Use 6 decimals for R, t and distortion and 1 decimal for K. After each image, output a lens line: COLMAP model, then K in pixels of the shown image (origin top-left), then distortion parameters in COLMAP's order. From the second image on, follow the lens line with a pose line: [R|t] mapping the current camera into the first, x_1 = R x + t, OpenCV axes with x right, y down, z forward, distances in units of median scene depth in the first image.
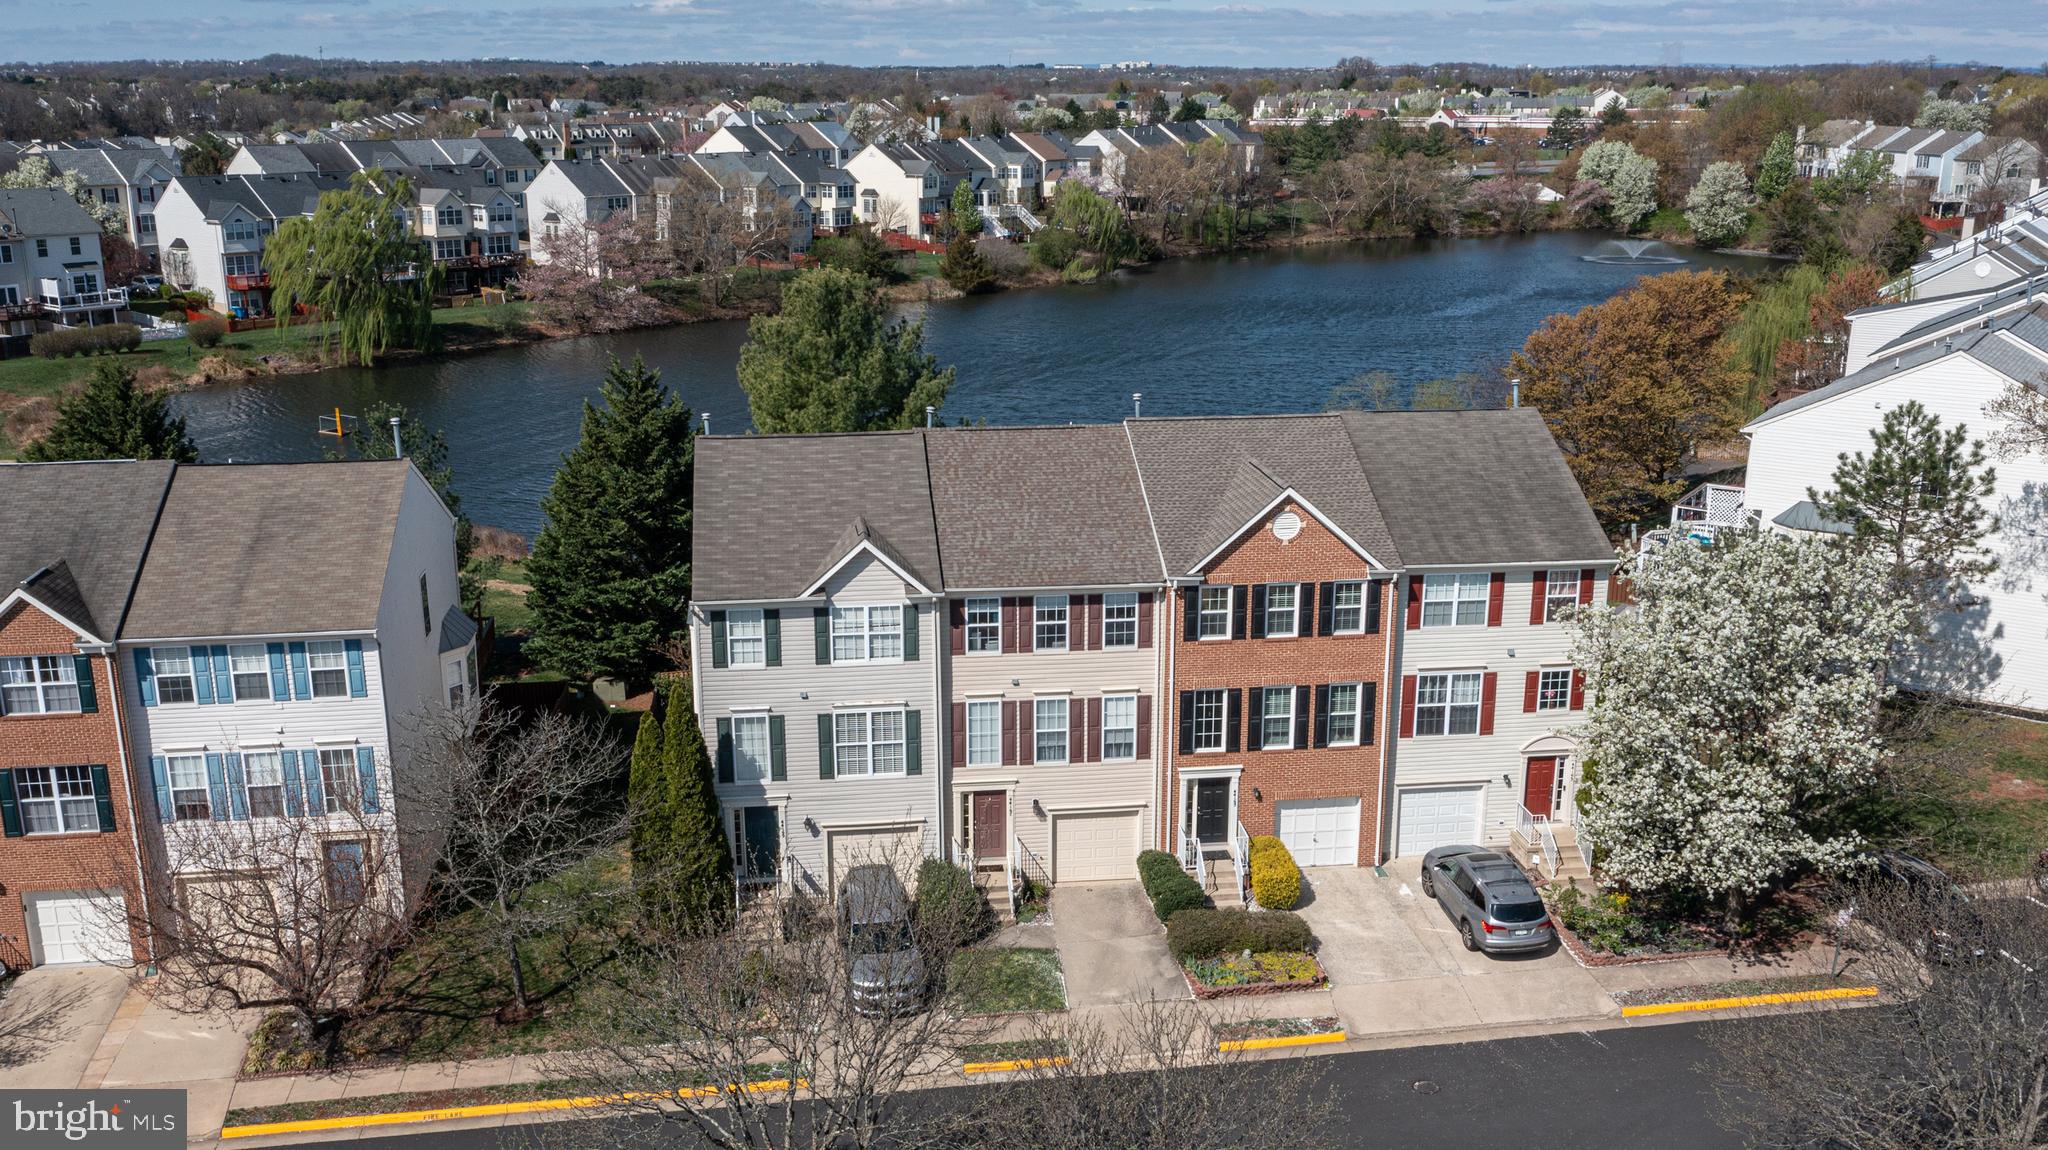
lens RADIAL K [[1851.1, 0, 1023.6], [0, 1851.1, 619.6], [0, 0, 1]] dist [-0.001302, -0.003888]
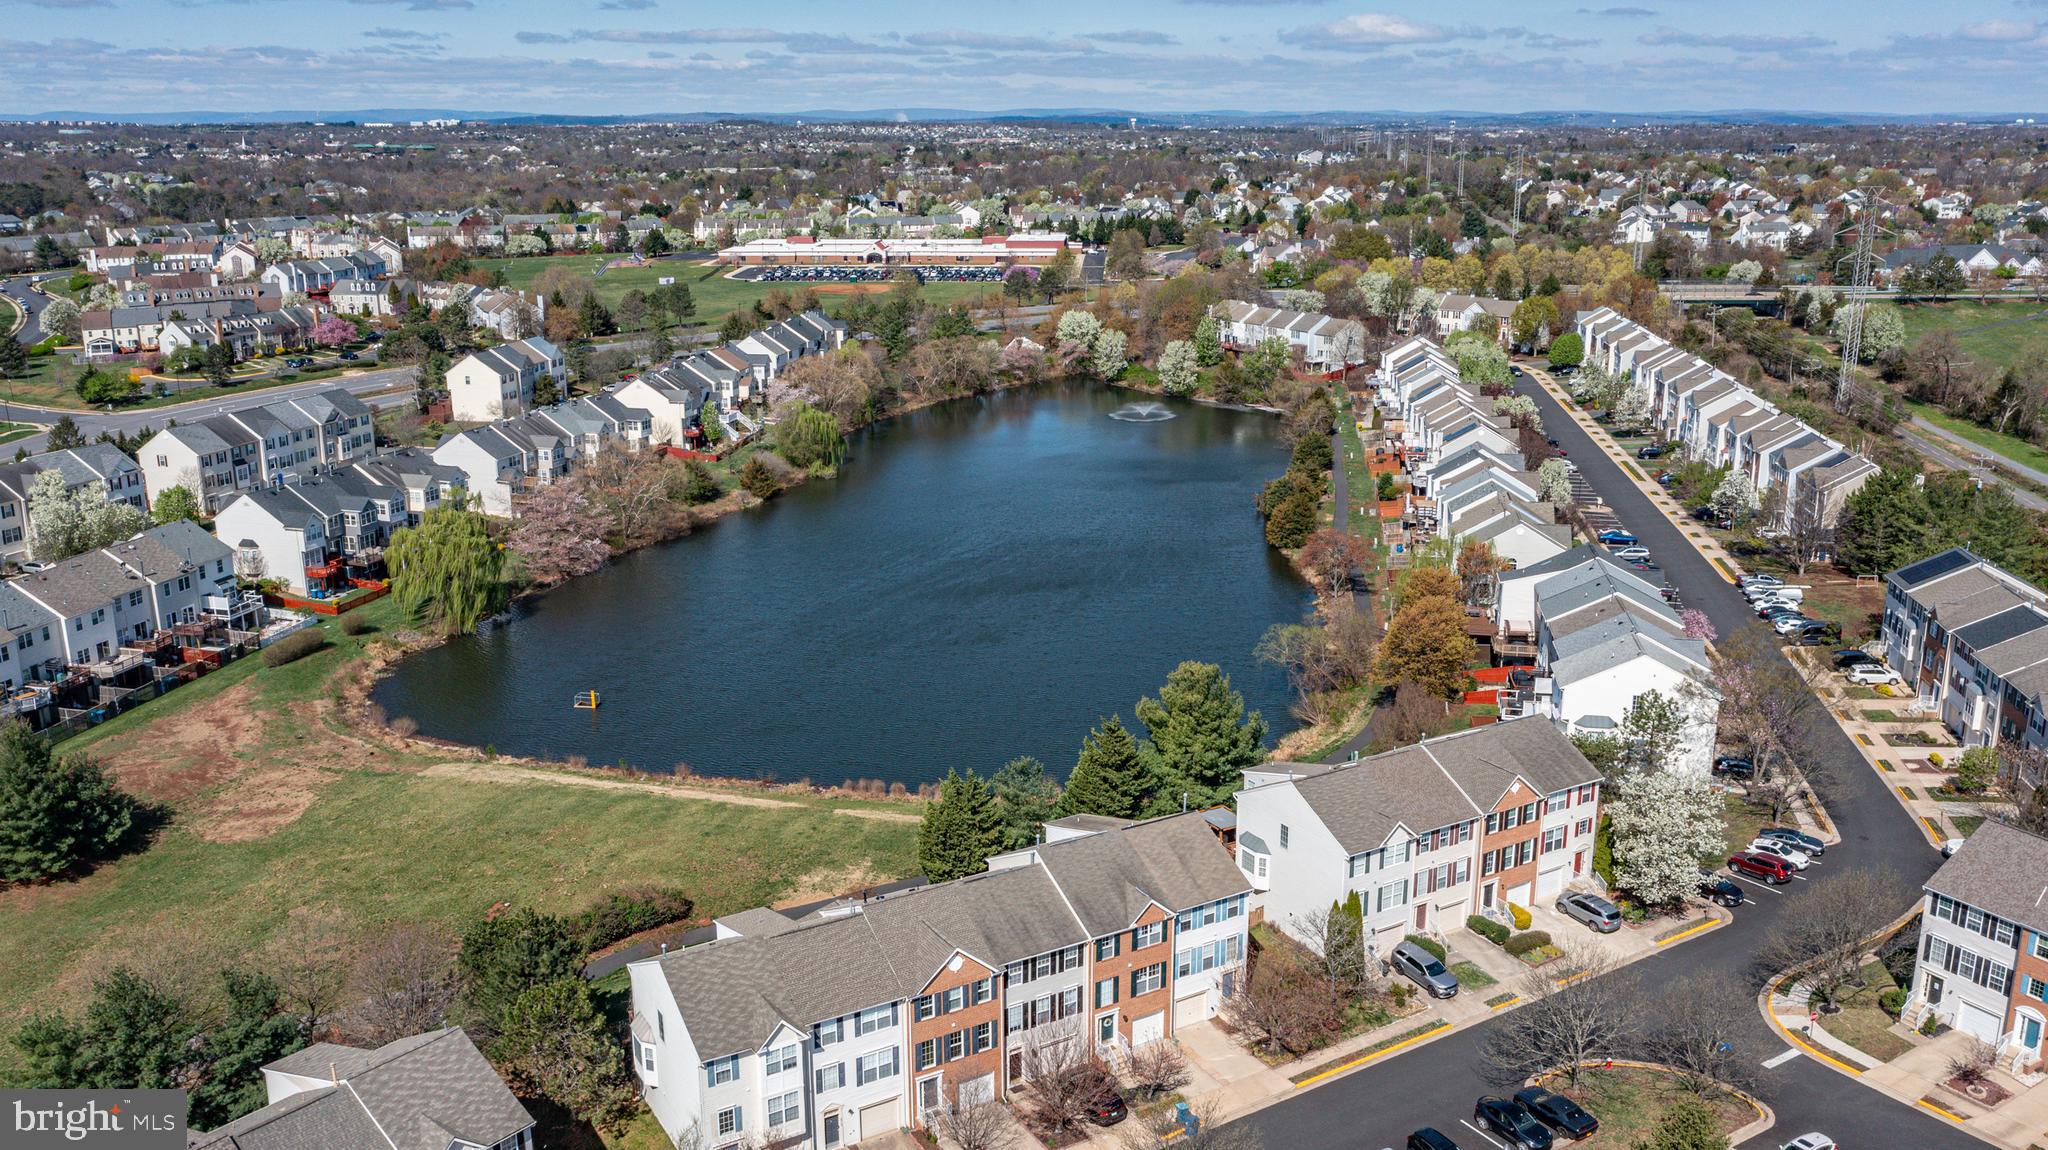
lens RADIAL K [[1627.9, 0, 1024.0], [0, 1627.9, 575.0], [0, 0, 1]] dist [-0.002470, -0.007048]
pose [[0.923867, -0.107231, 0.367386, -1.312447], [0.113404, 0.993537, 0.004811, -0.436515], [-0.365527, 0.037218, 0.930056, -0.926400]]
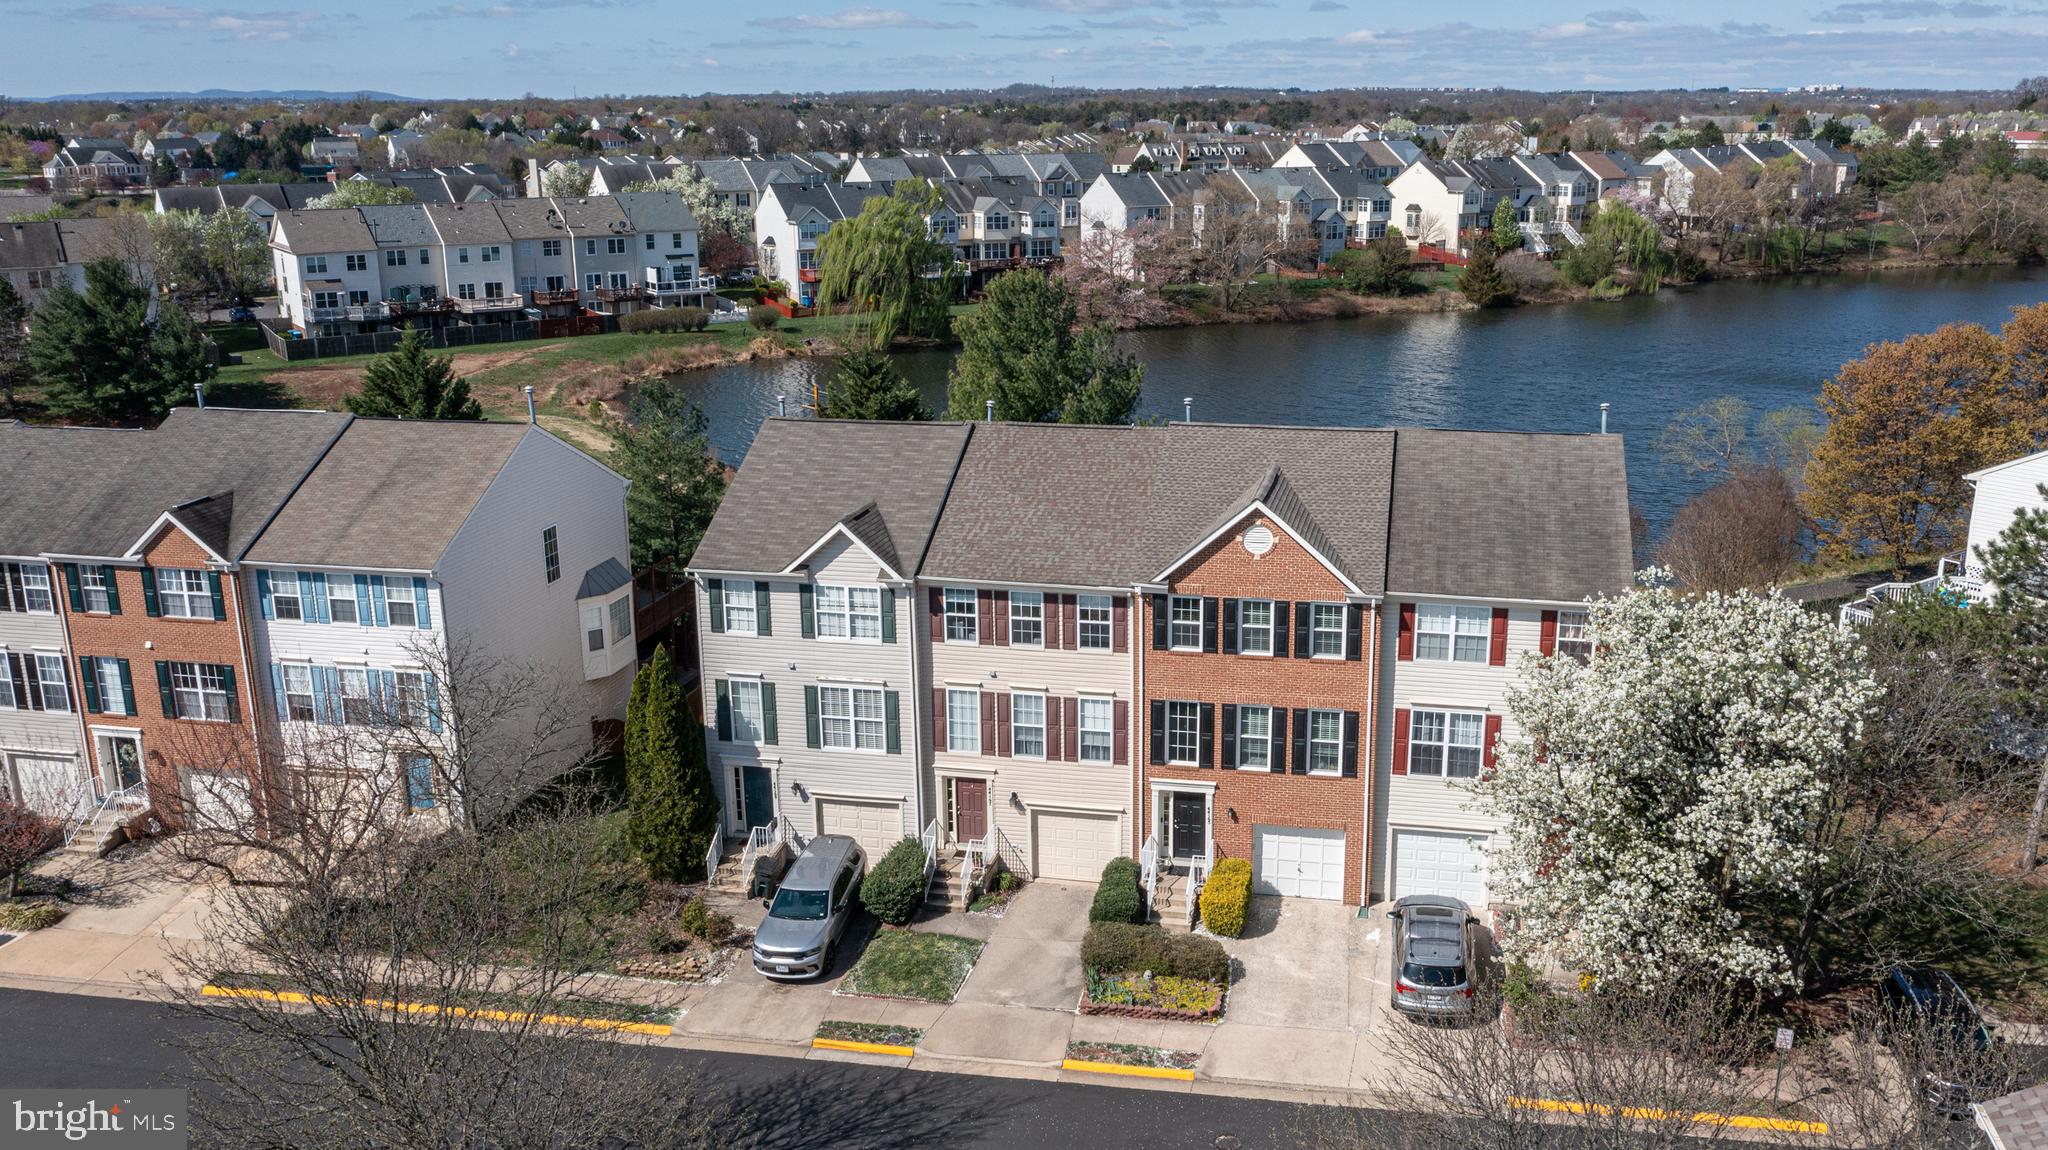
lens RADIAL K [[1737.6, 0, 1088.7], [0, 1737.6, 578.6], [0, 0, 1]] dist [-0.006953, 0.008670]
pose [[0.945675, 0.081907, -0.314628, 0.332332], [-0.087297, 0.996178, -0.003053, -0.019429], [0.313175, 0.030353, 0.949210, 0.109363]]
